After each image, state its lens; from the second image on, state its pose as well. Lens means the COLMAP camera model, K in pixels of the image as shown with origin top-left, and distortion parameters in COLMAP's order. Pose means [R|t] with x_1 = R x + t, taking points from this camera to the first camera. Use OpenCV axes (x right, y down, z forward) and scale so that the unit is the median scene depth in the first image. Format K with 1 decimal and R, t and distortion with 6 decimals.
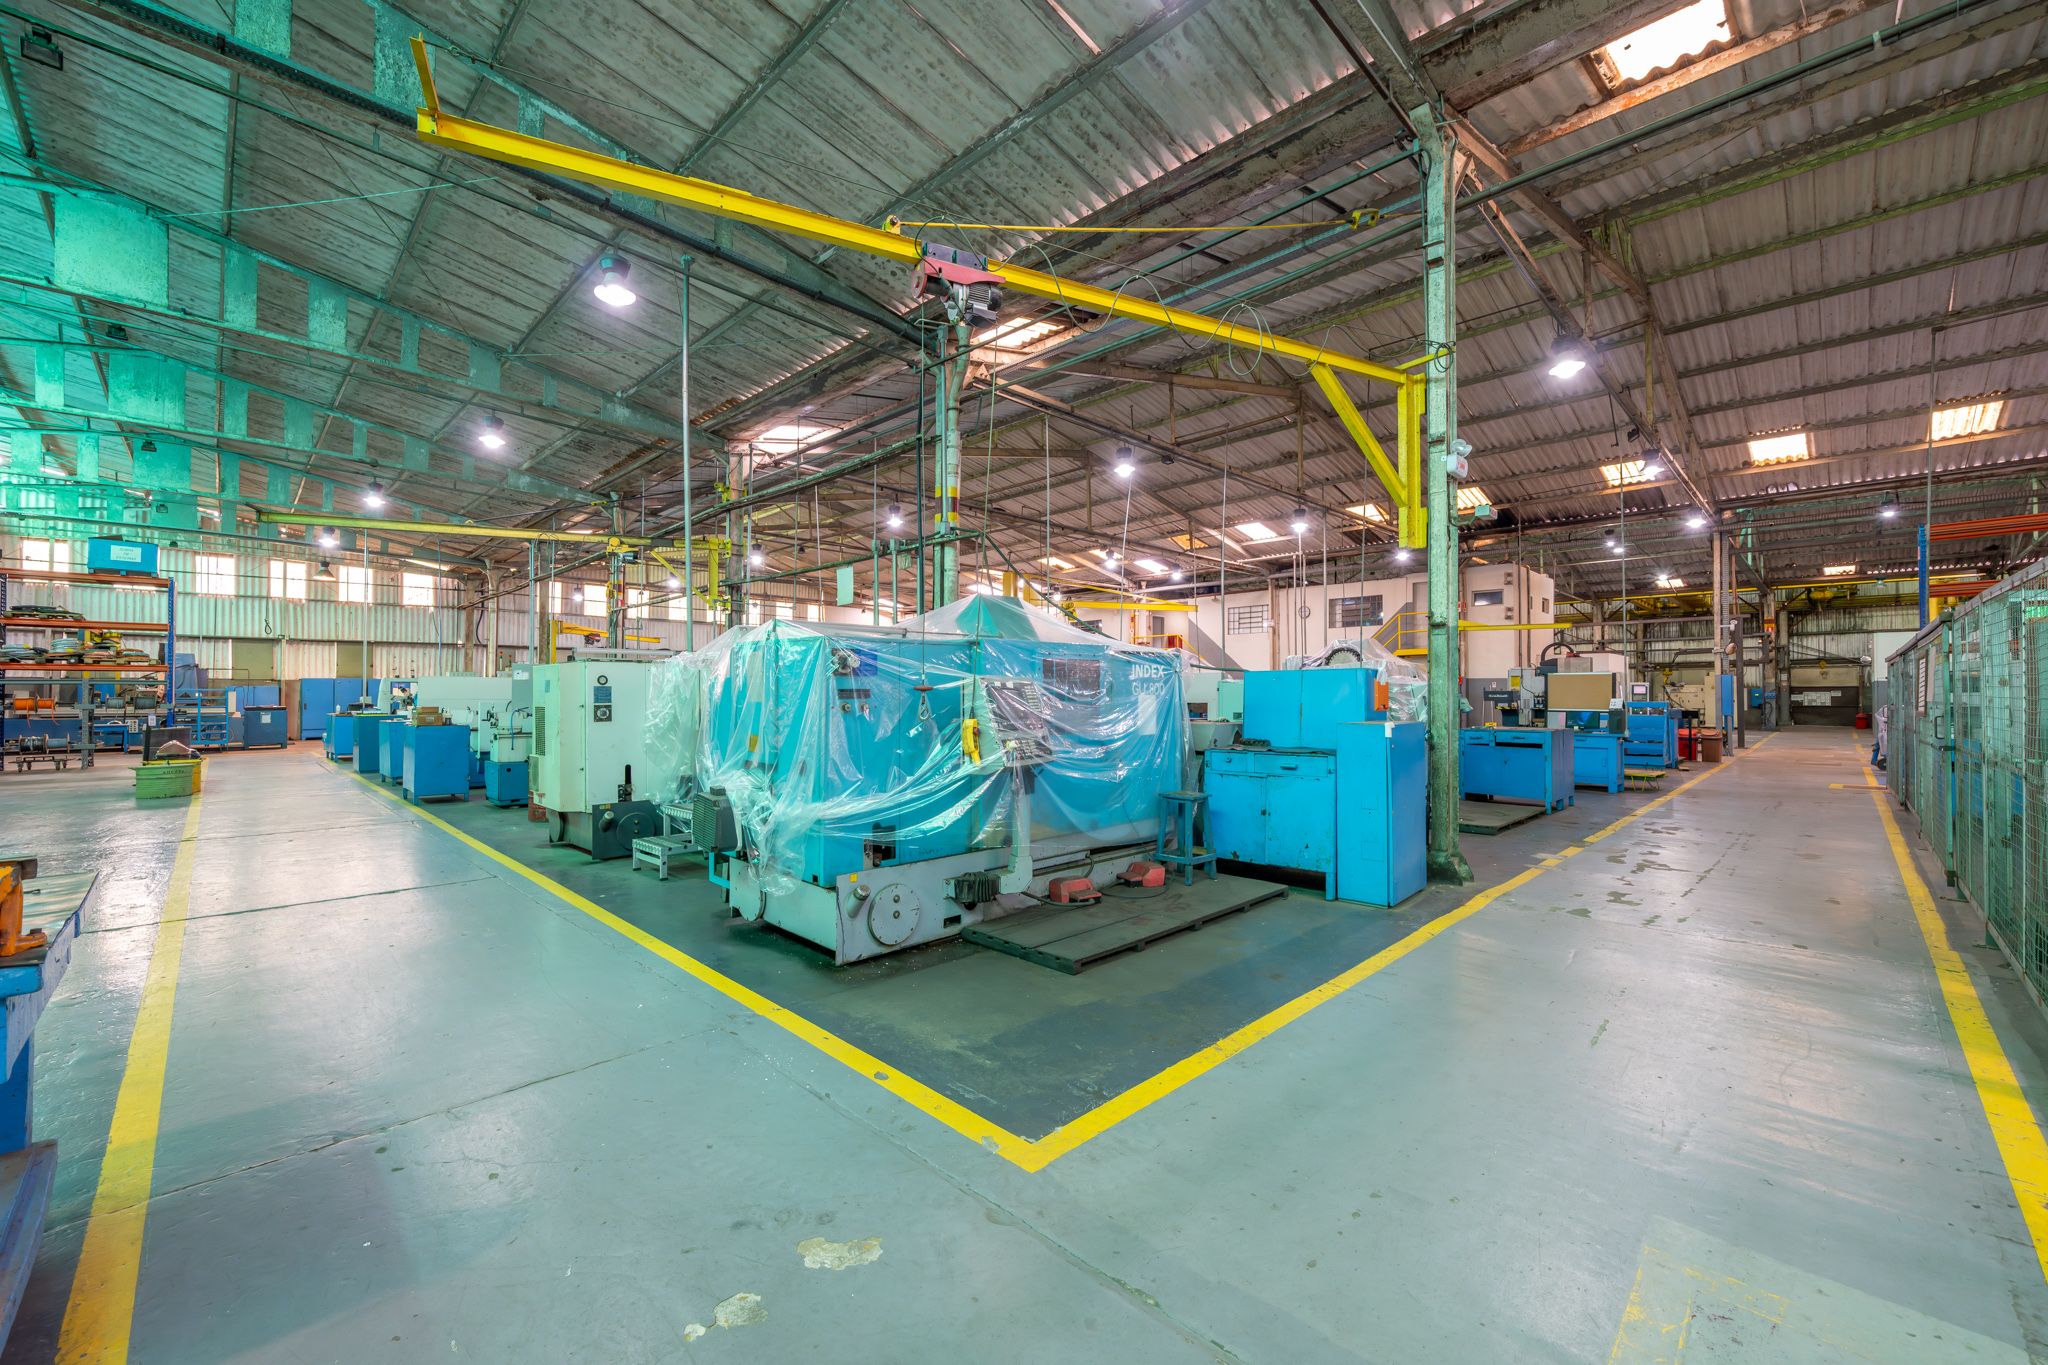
lens RADIAL K [[814.2, 0, 1017.6], [0, 814.2, 684.8], [0, 0, 1]] dist [0.001837, -0.000348]
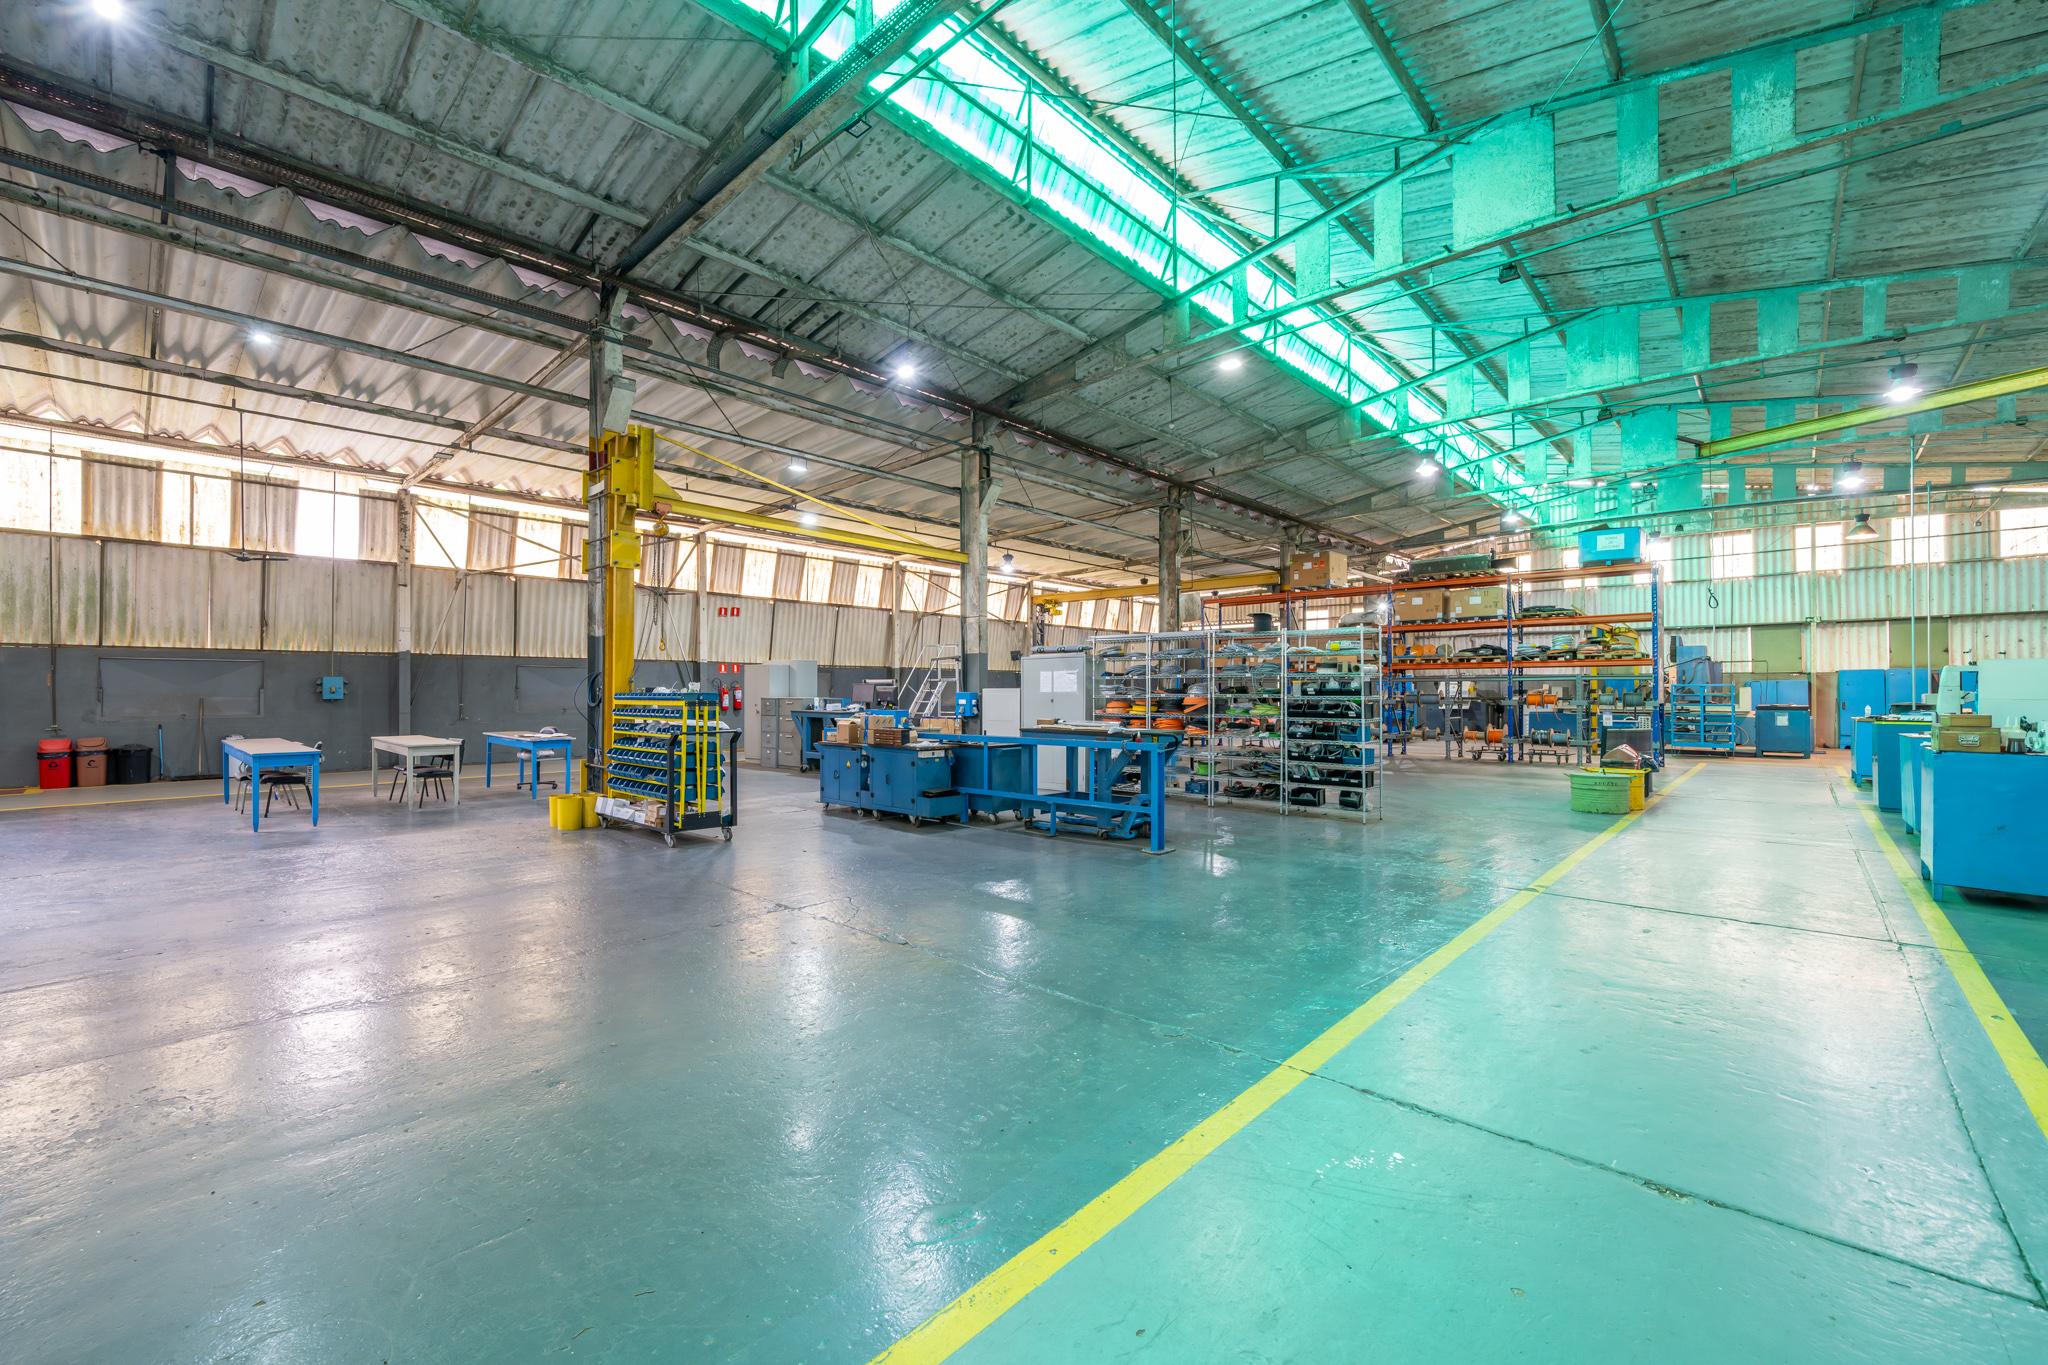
lens RADIAL K [[814.2, 0, 1014.3], [0, 814.2, 685.2], [0, 0, 1]] dist [0.001837, -0.000348]
pose [[0.016437, -0.006409, -0.999844, -0.124998], [0.011296, 0.999917, -0.006224, 0.003002], [0.999801, -0.011192, 0.016508, 0.229543]]
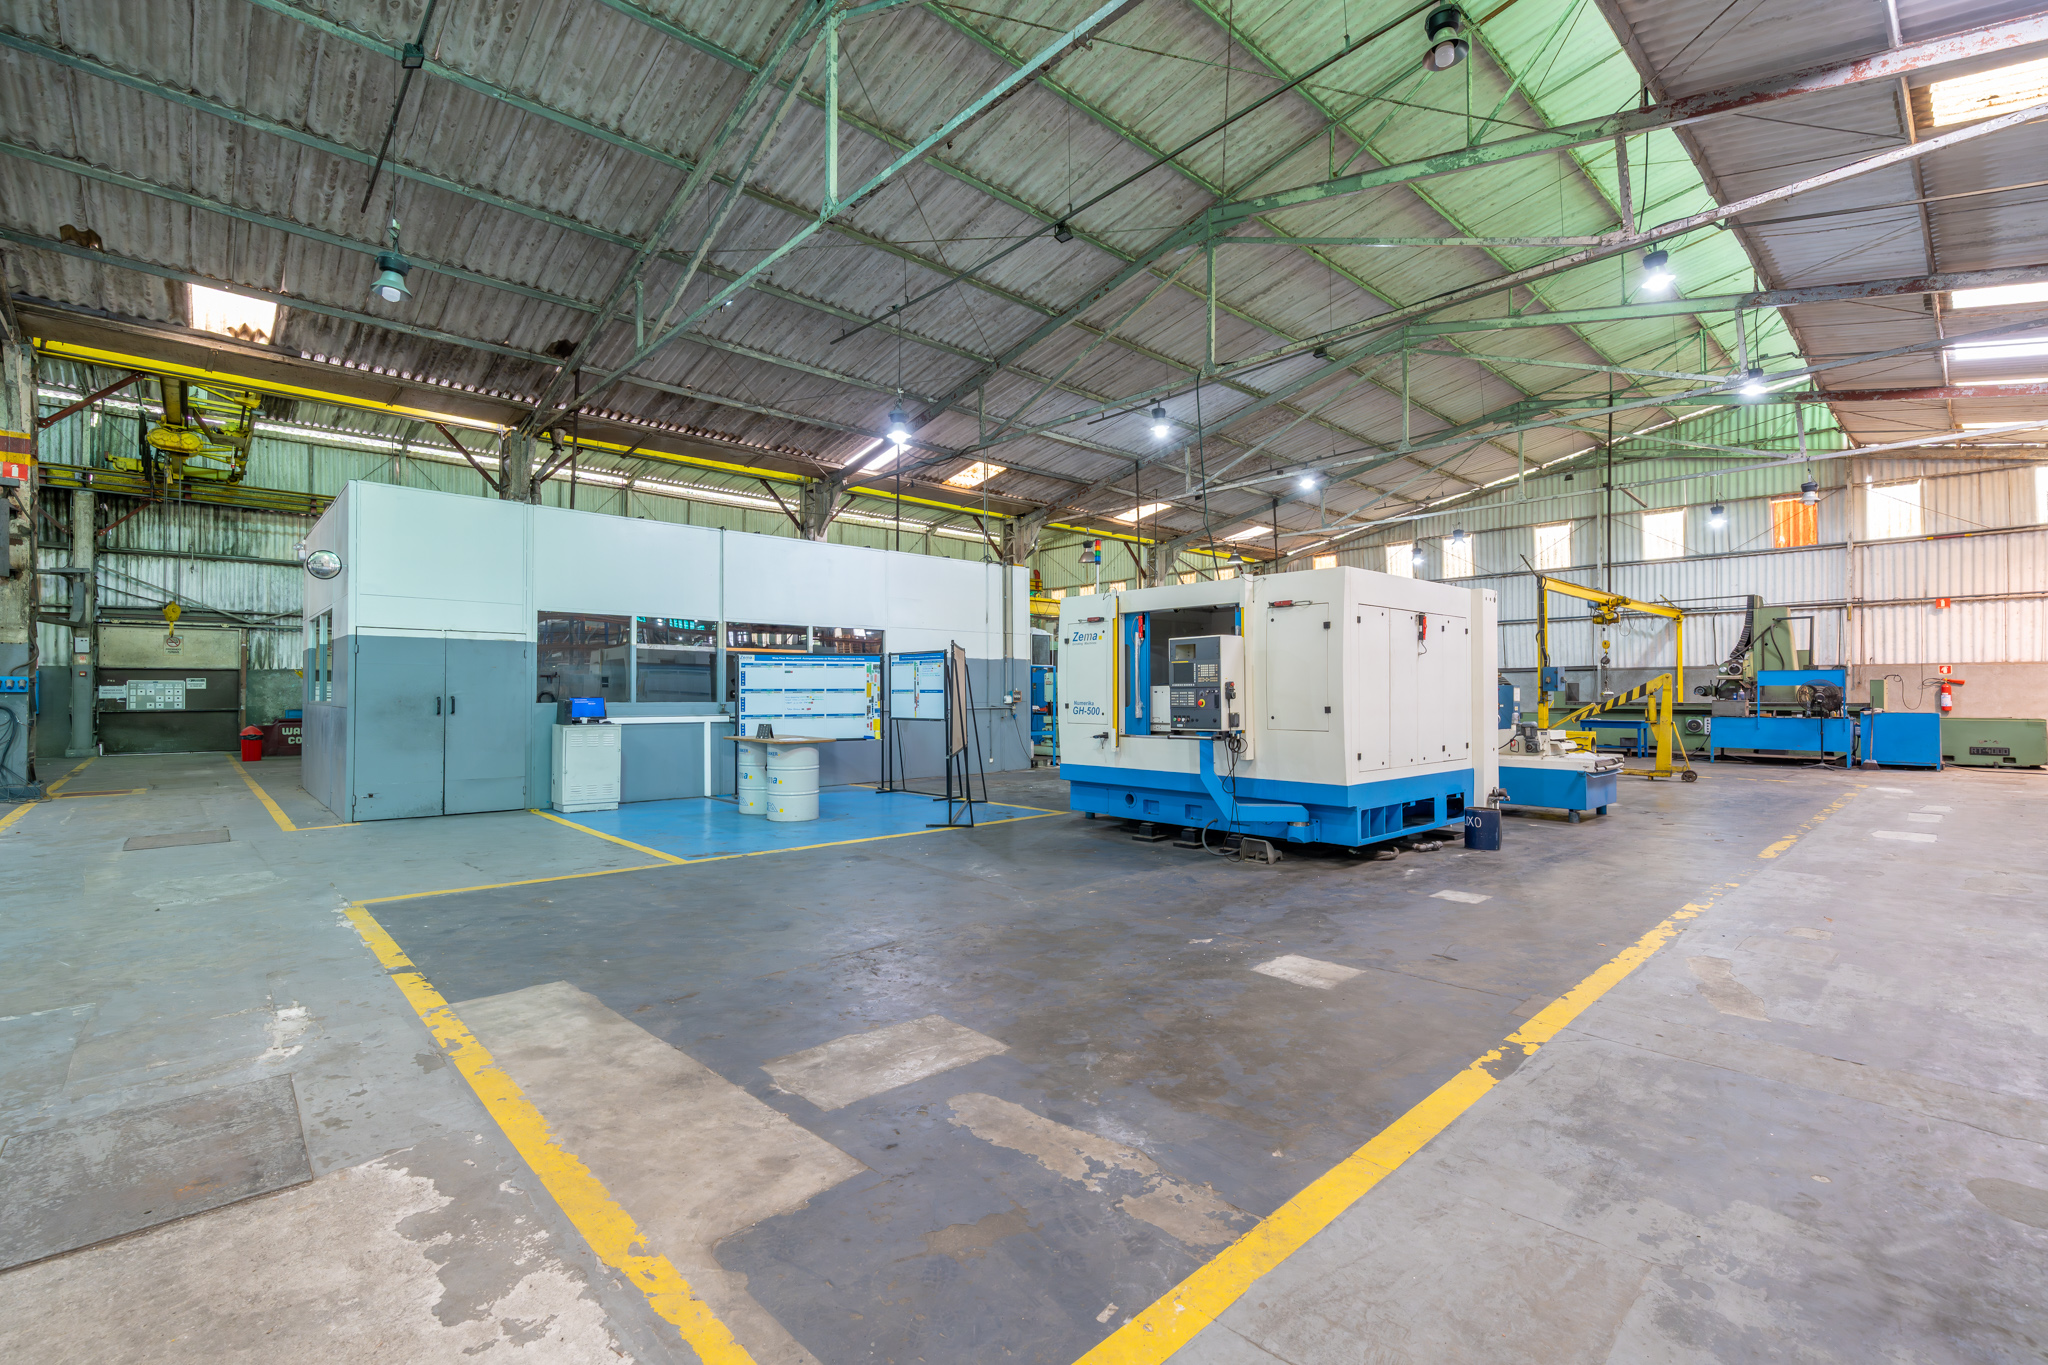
lens RADIAL K [[903.2, 0, 1012.8], [0, 903.2, 682.6], [0, 0, 1]] dist [0.007262, -0.000933]
pose [[0.037603, 0.011123, 0.999231, 0.926164], [-0.013398, 0.999854, -0.010626, 0.017537], [-0.999203, -0.012988, 0.037747, 0.948665]]
